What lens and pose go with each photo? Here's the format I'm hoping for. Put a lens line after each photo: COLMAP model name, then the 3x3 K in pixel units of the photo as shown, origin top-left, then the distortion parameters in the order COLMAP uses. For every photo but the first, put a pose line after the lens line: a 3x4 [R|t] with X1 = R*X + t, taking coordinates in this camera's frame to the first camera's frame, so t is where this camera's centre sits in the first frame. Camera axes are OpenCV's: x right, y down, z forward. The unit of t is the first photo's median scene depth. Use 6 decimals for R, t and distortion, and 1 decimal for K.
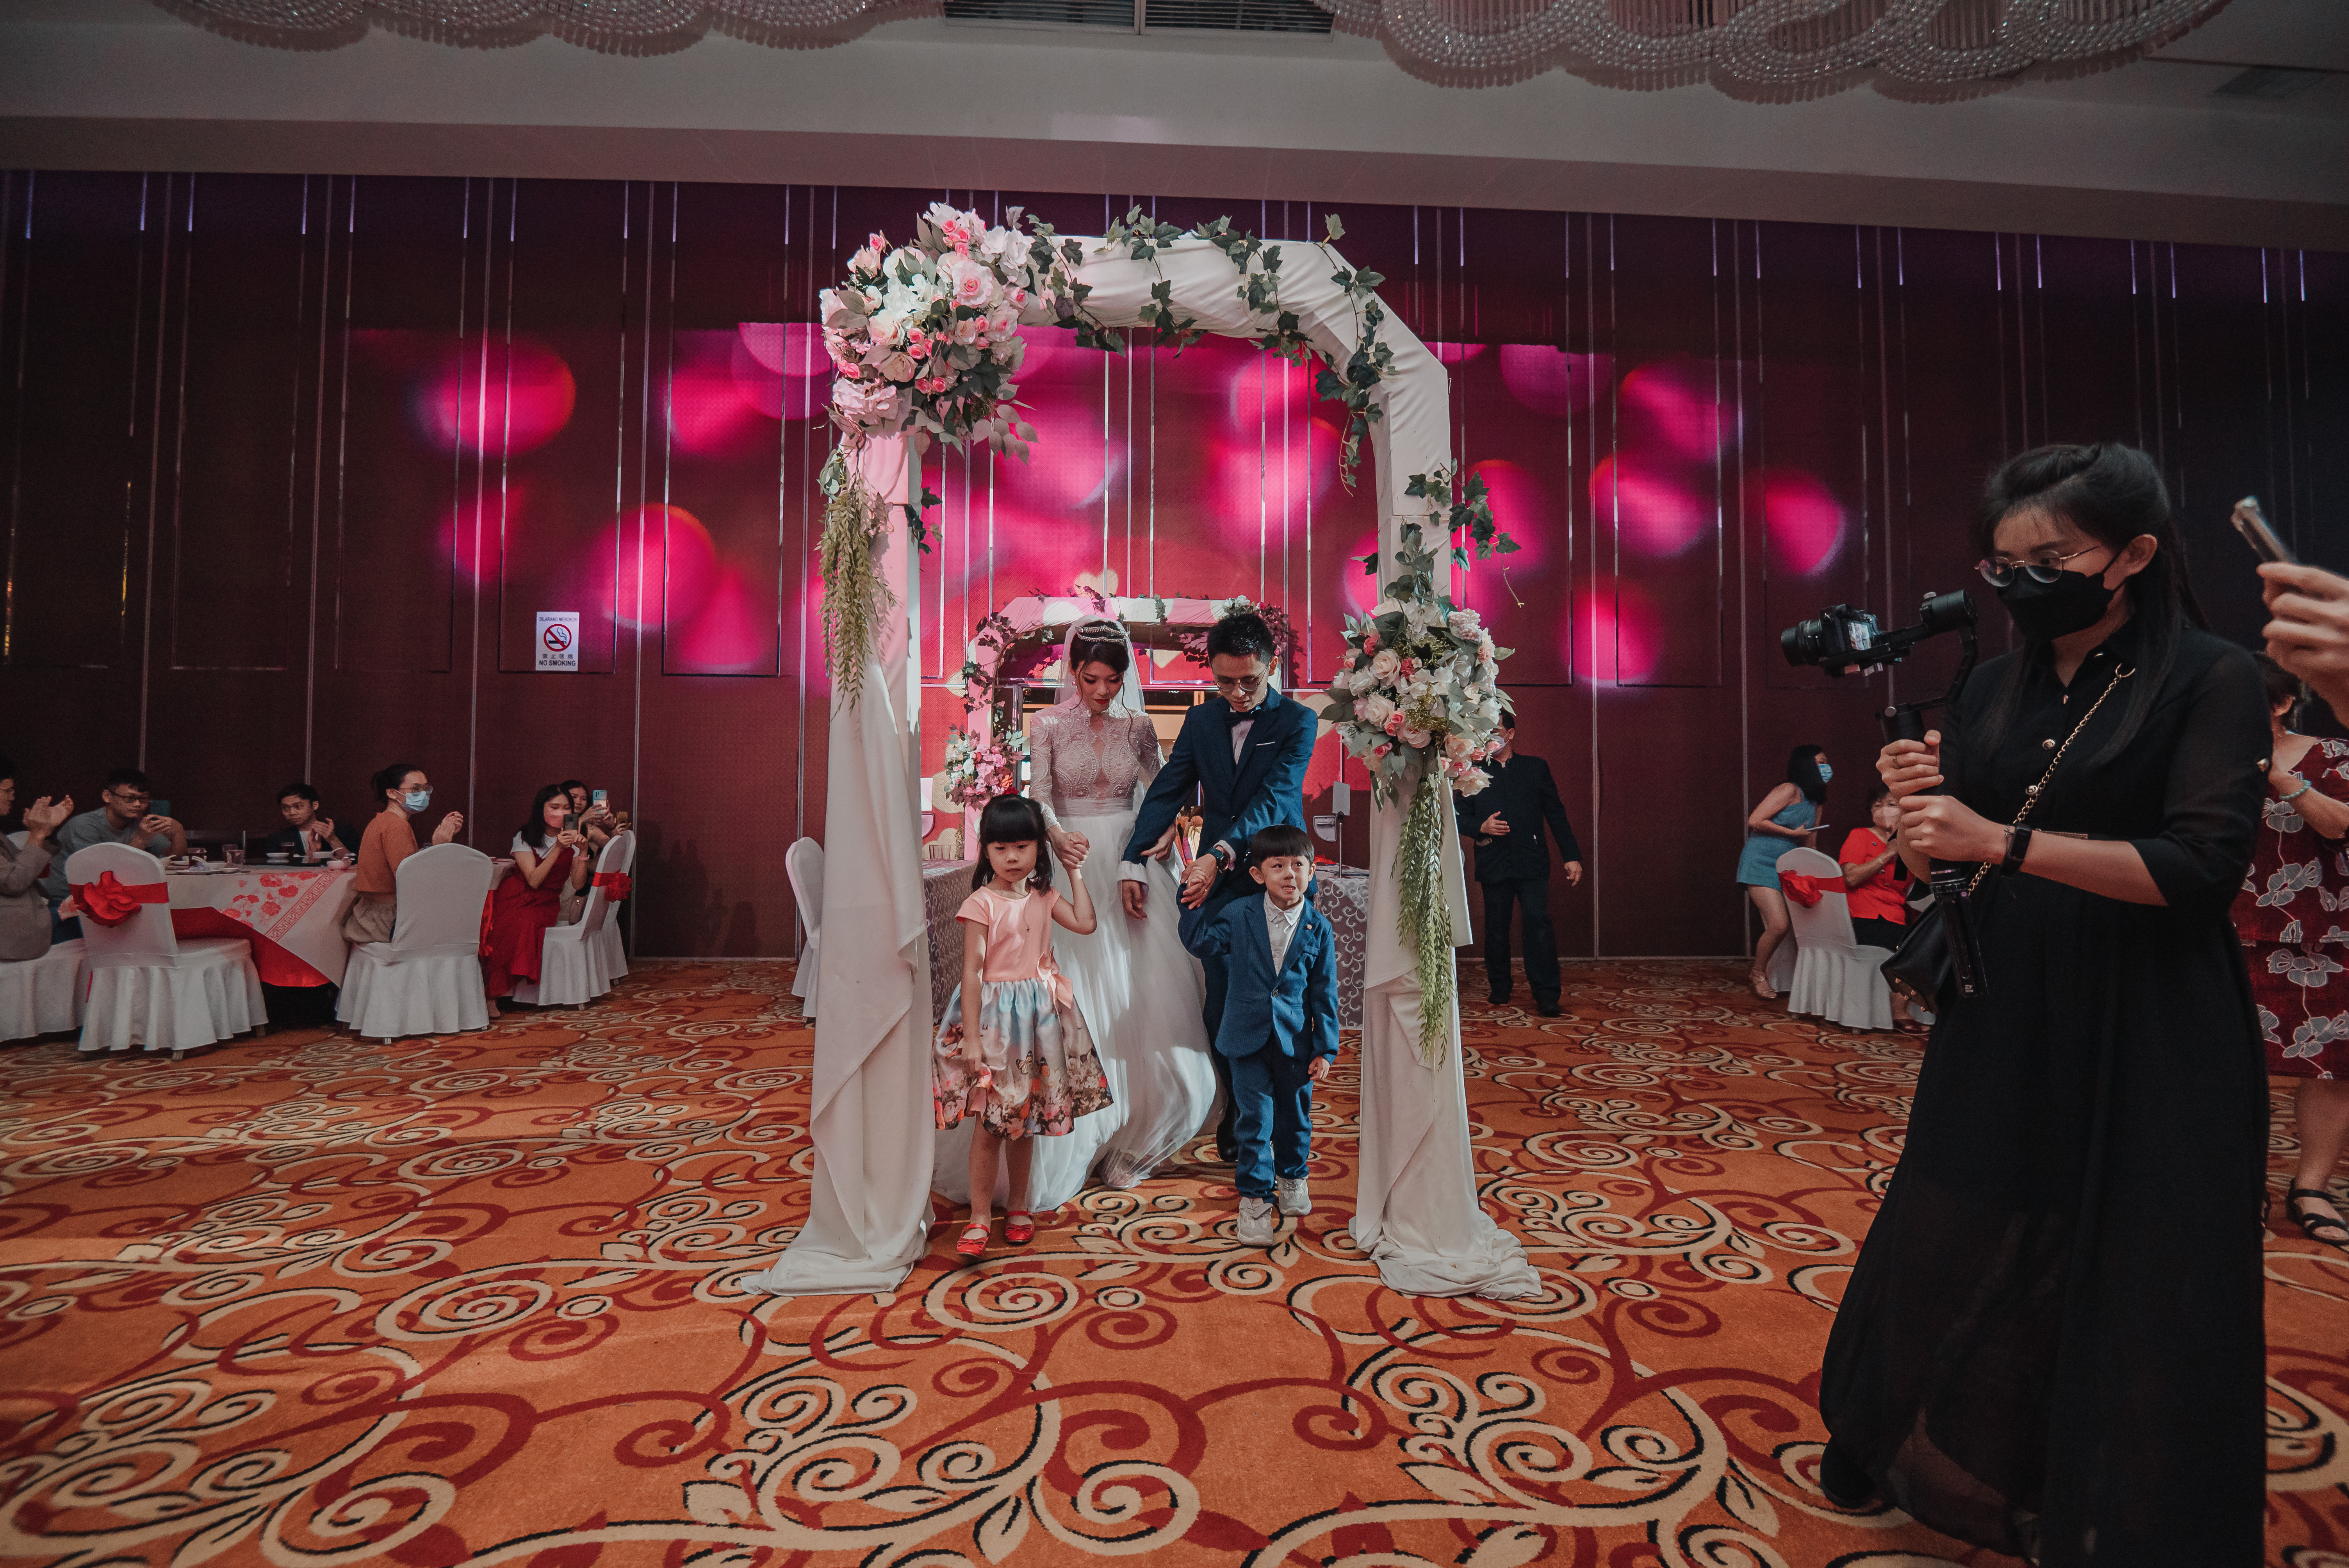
lens RADIAL K [[1078.9, 0, 1173.5], [0, 1078.9, 777.6], [0, 0, 1]] dist [-0.023400, 0.000638]
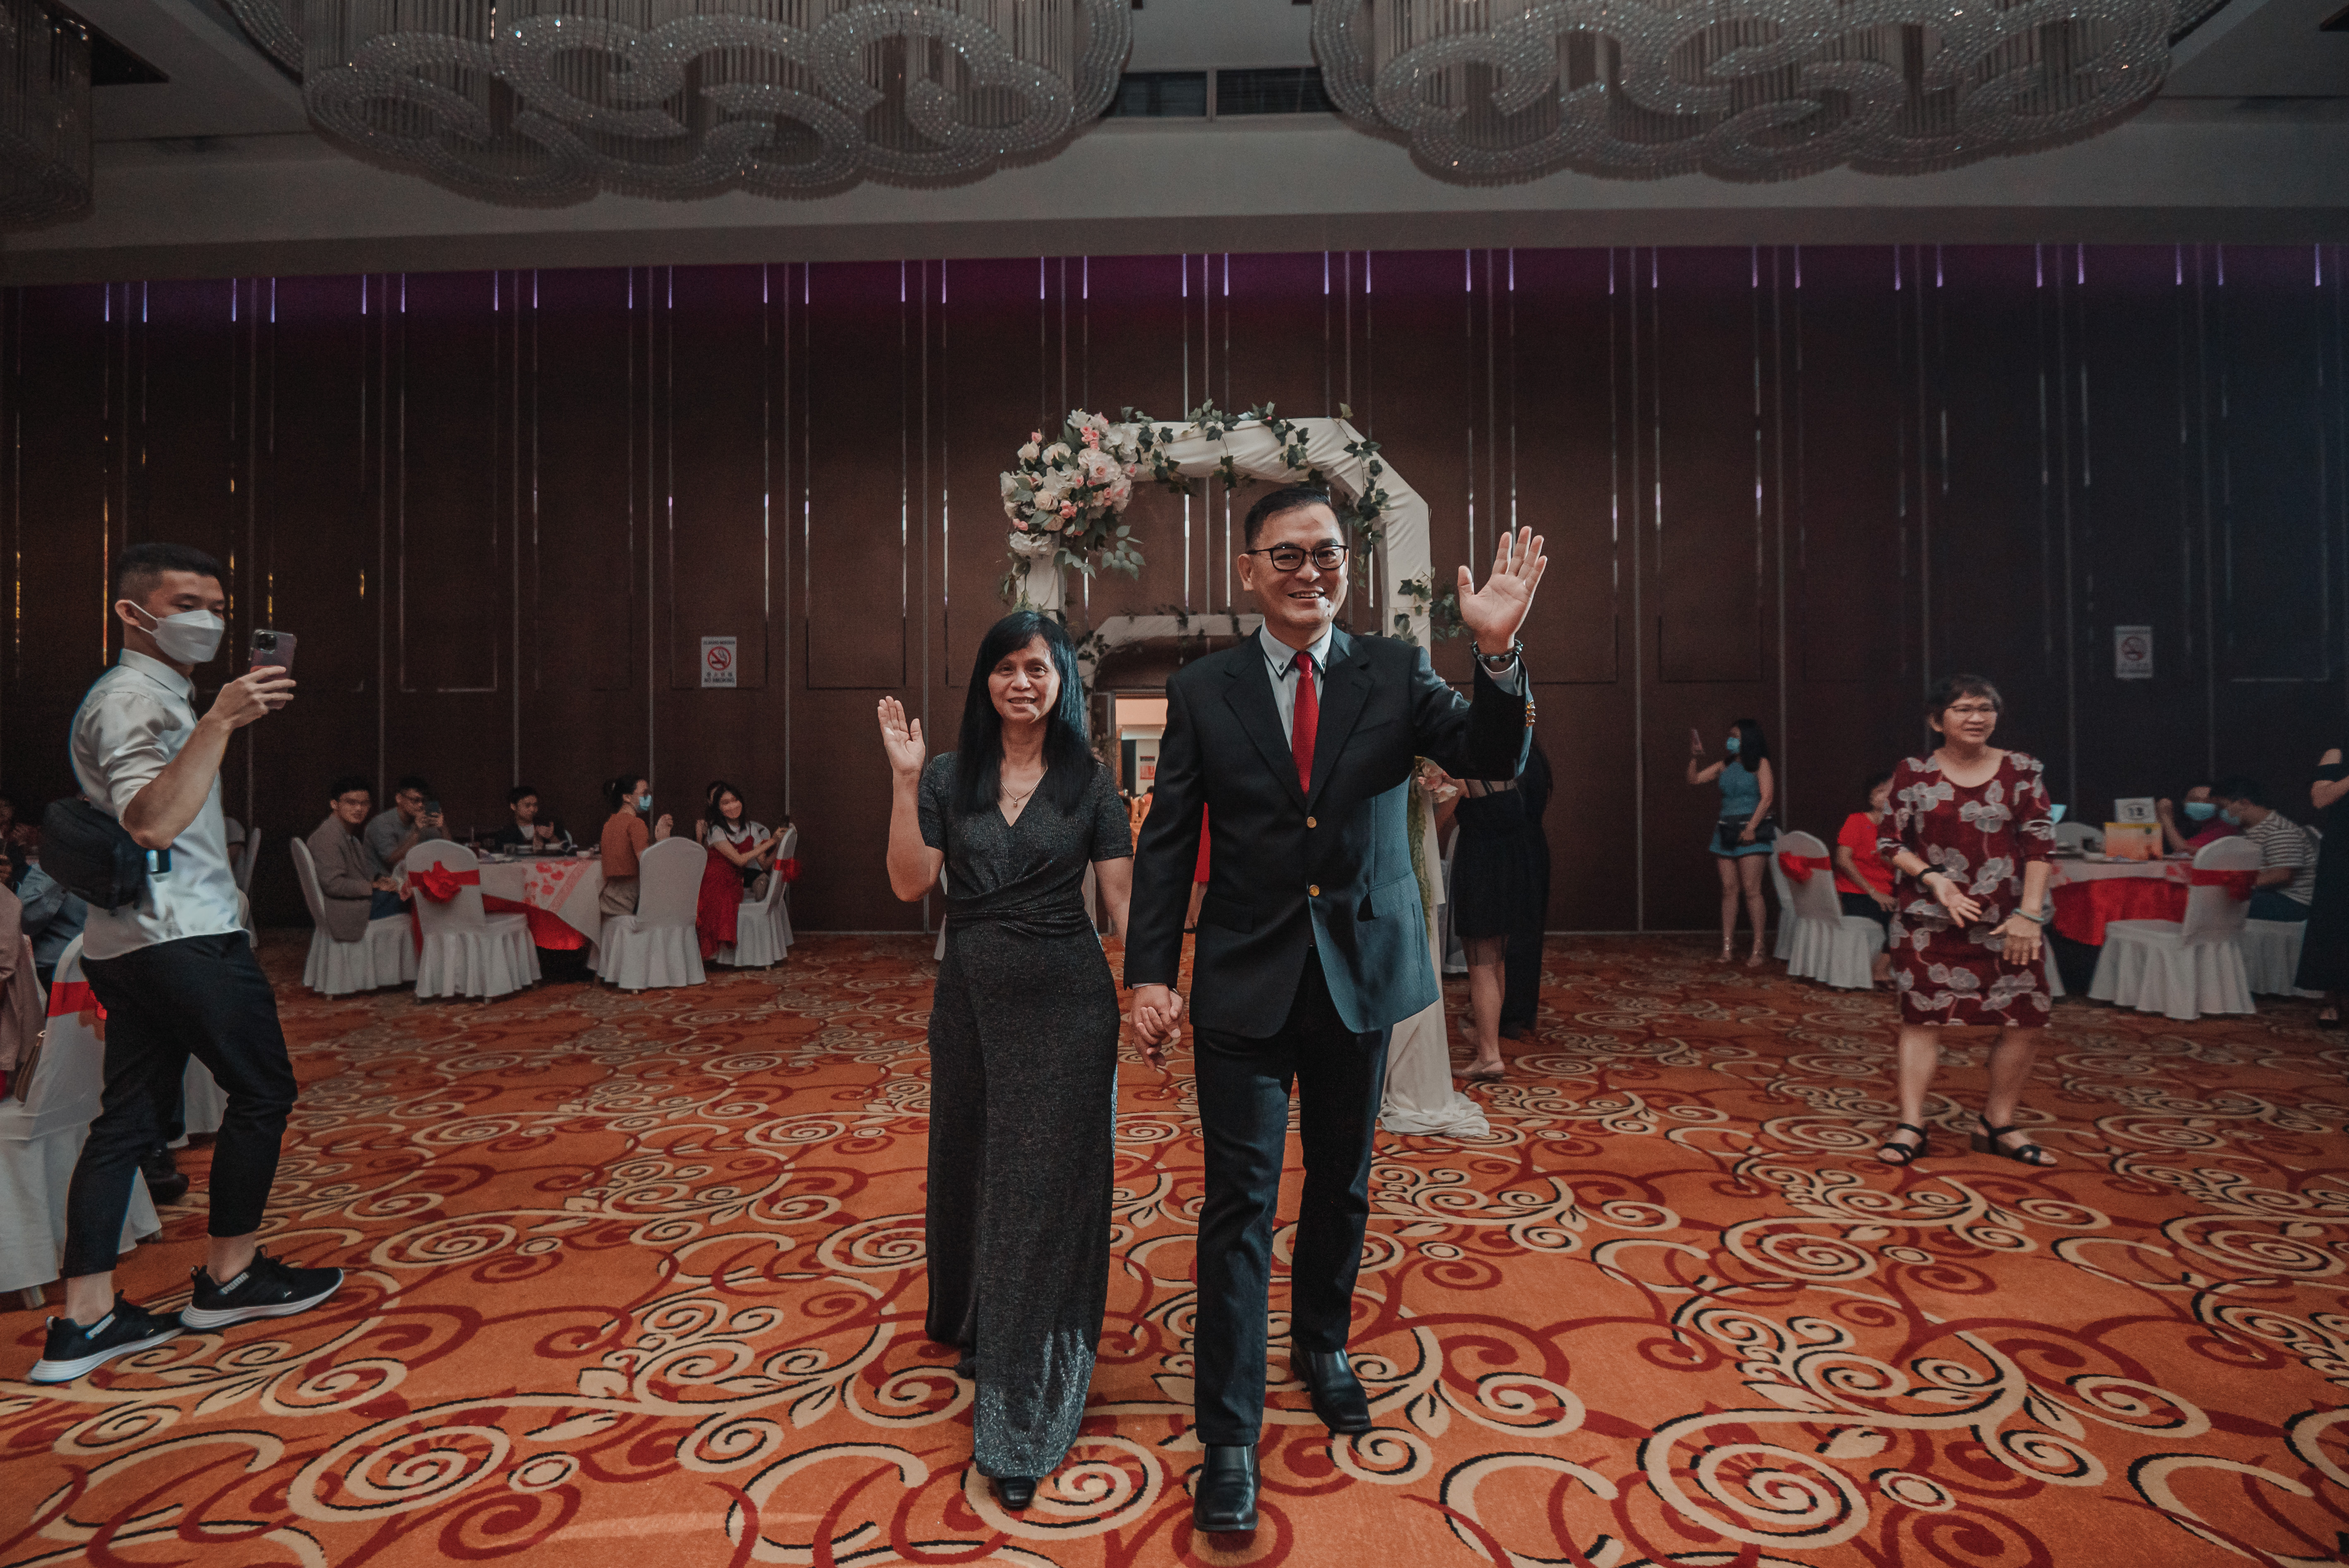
lens RADIAL K [[1114.1, 0, 1165.3], [0, 1114.1, 785.6], [0, 0, 1]] dist [-0.002524, -0.020262]
pose [[0.996507, -0.011020, -0.082778, 0.026168], [0.013043, 0.999628, 0.023946, -0.046735], [0.082483, -0.024942, 0.996280, -0.536746]]
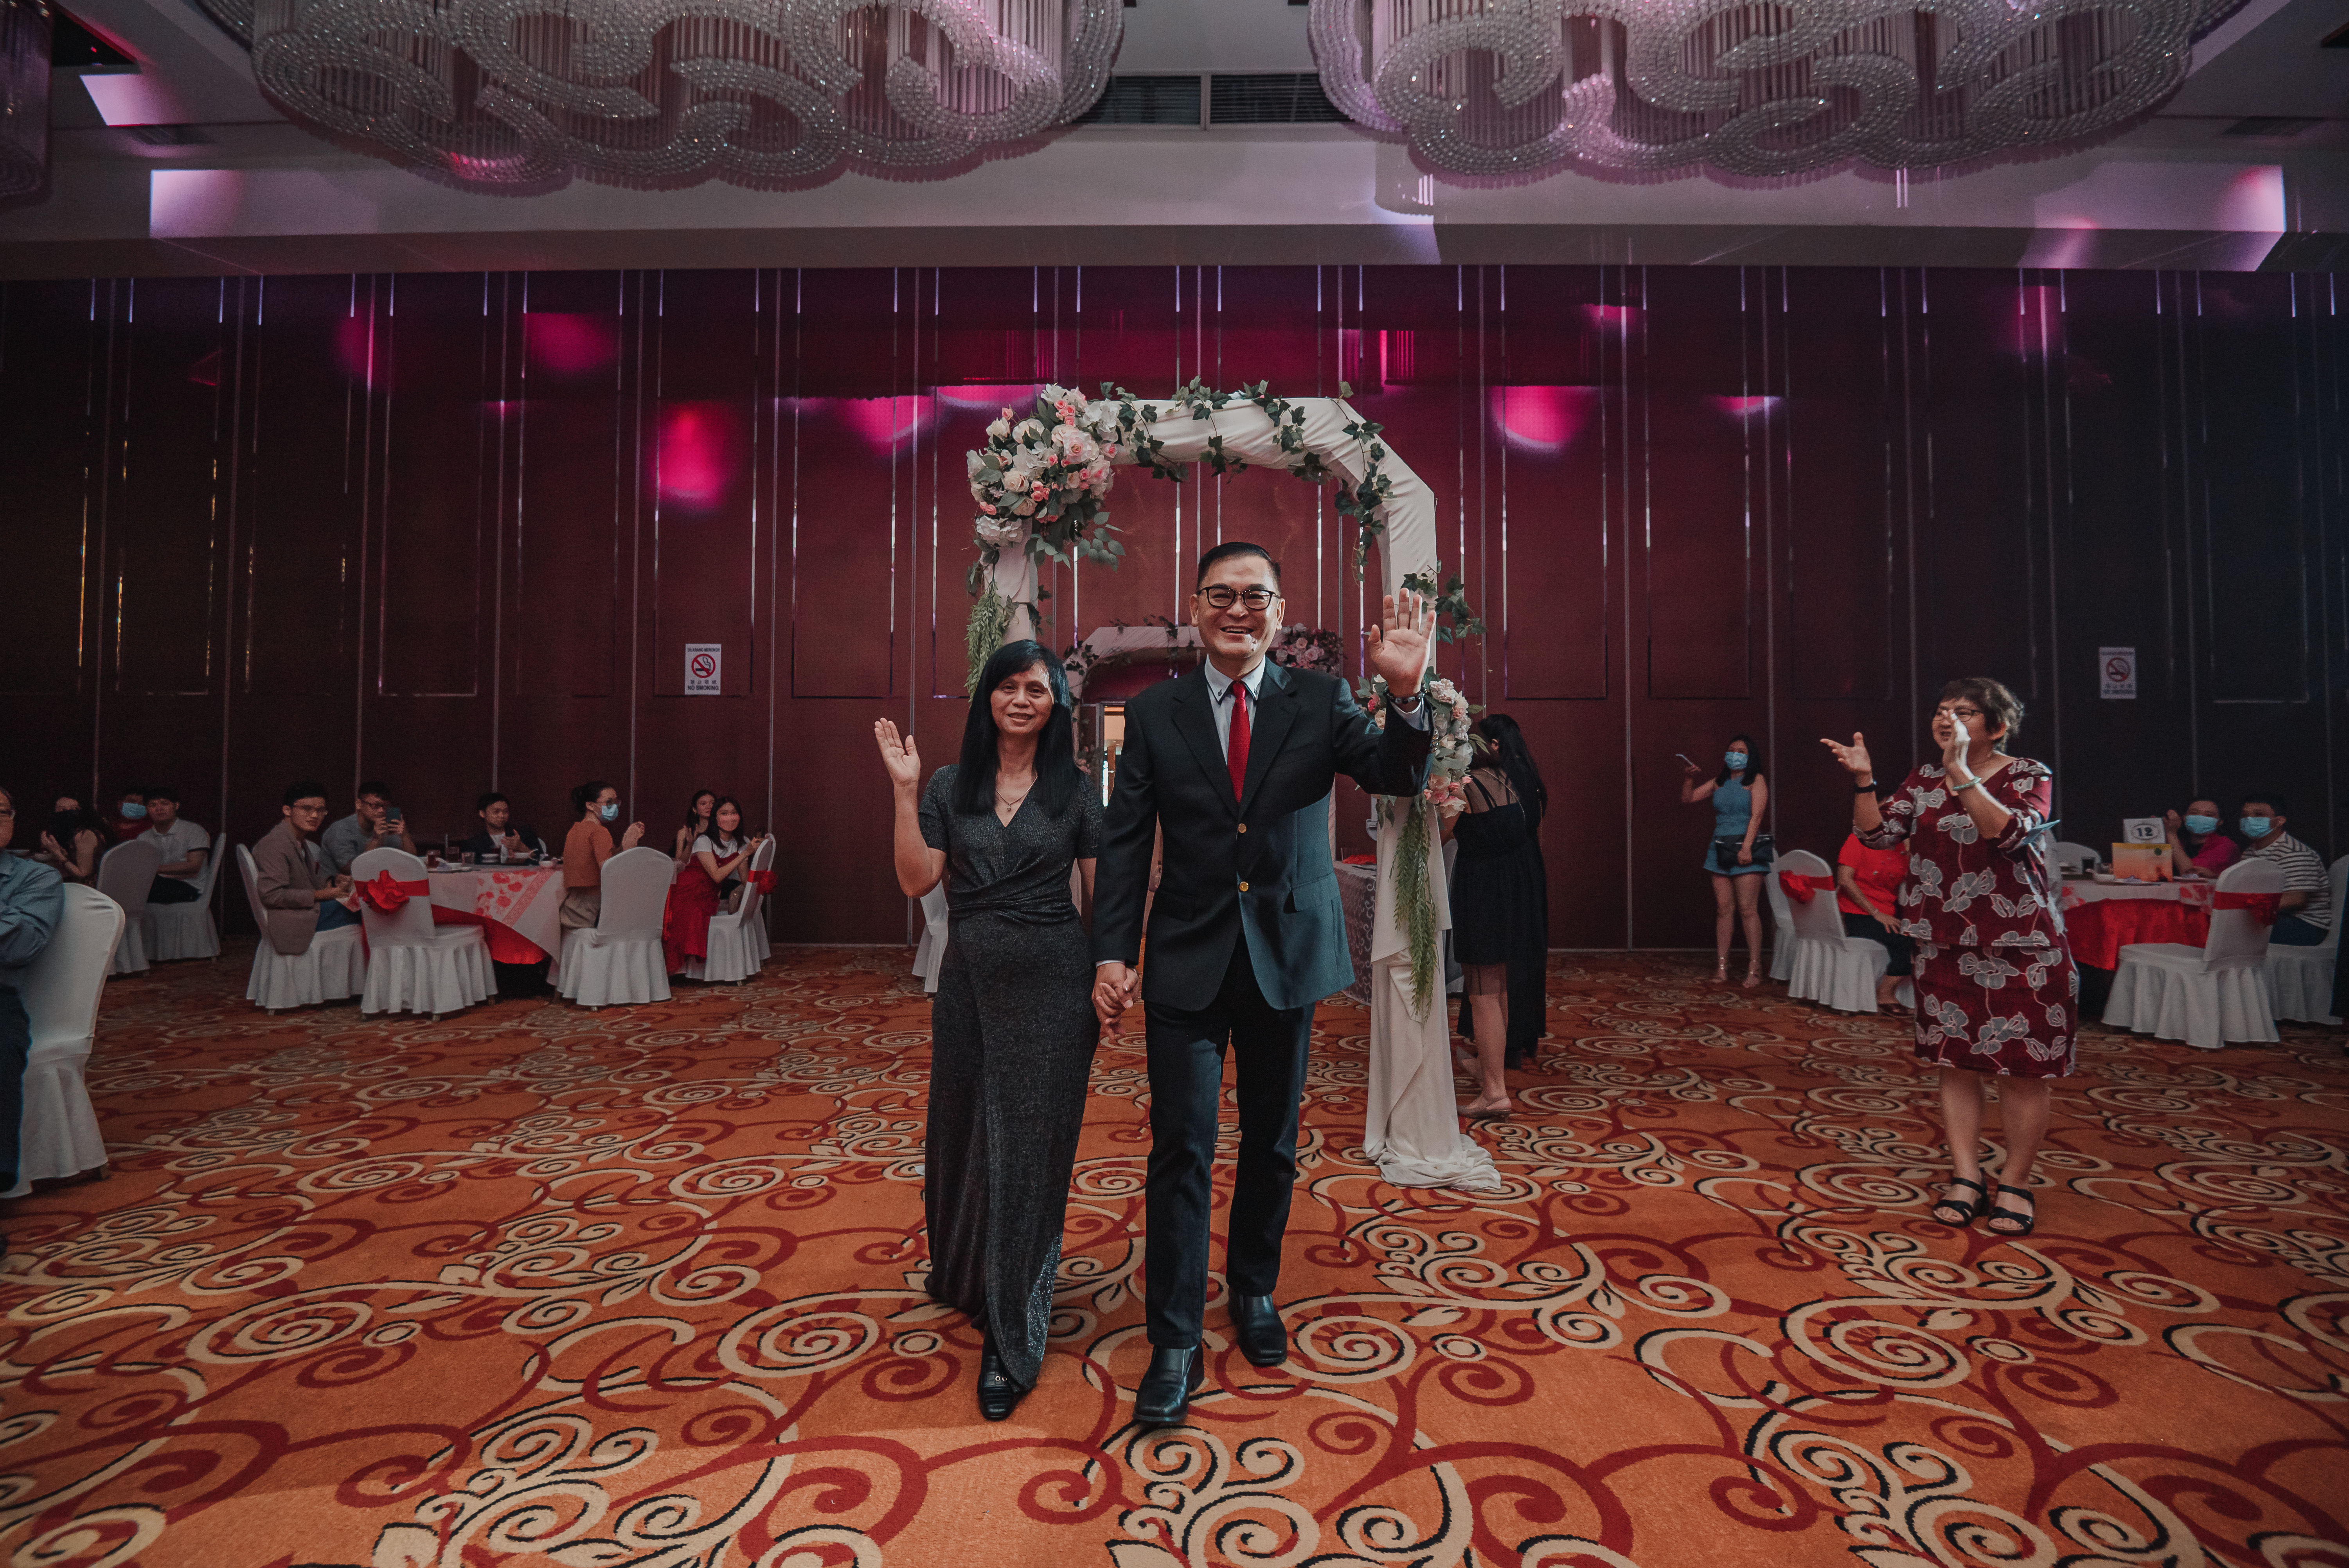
lens RADIAL K [[1063.8, 0, 1175.7], [0, 1063.8, 776.8], [0, 0, 1]] dist [-0.011400, -0.009331]
pose [[0.997738, -0.004333, -0.067087, 0.026458], [0.004524, 0.999986, 0.002703, -0.037804], [0.067075, -0.003001, 0.997743, -0.331962]]
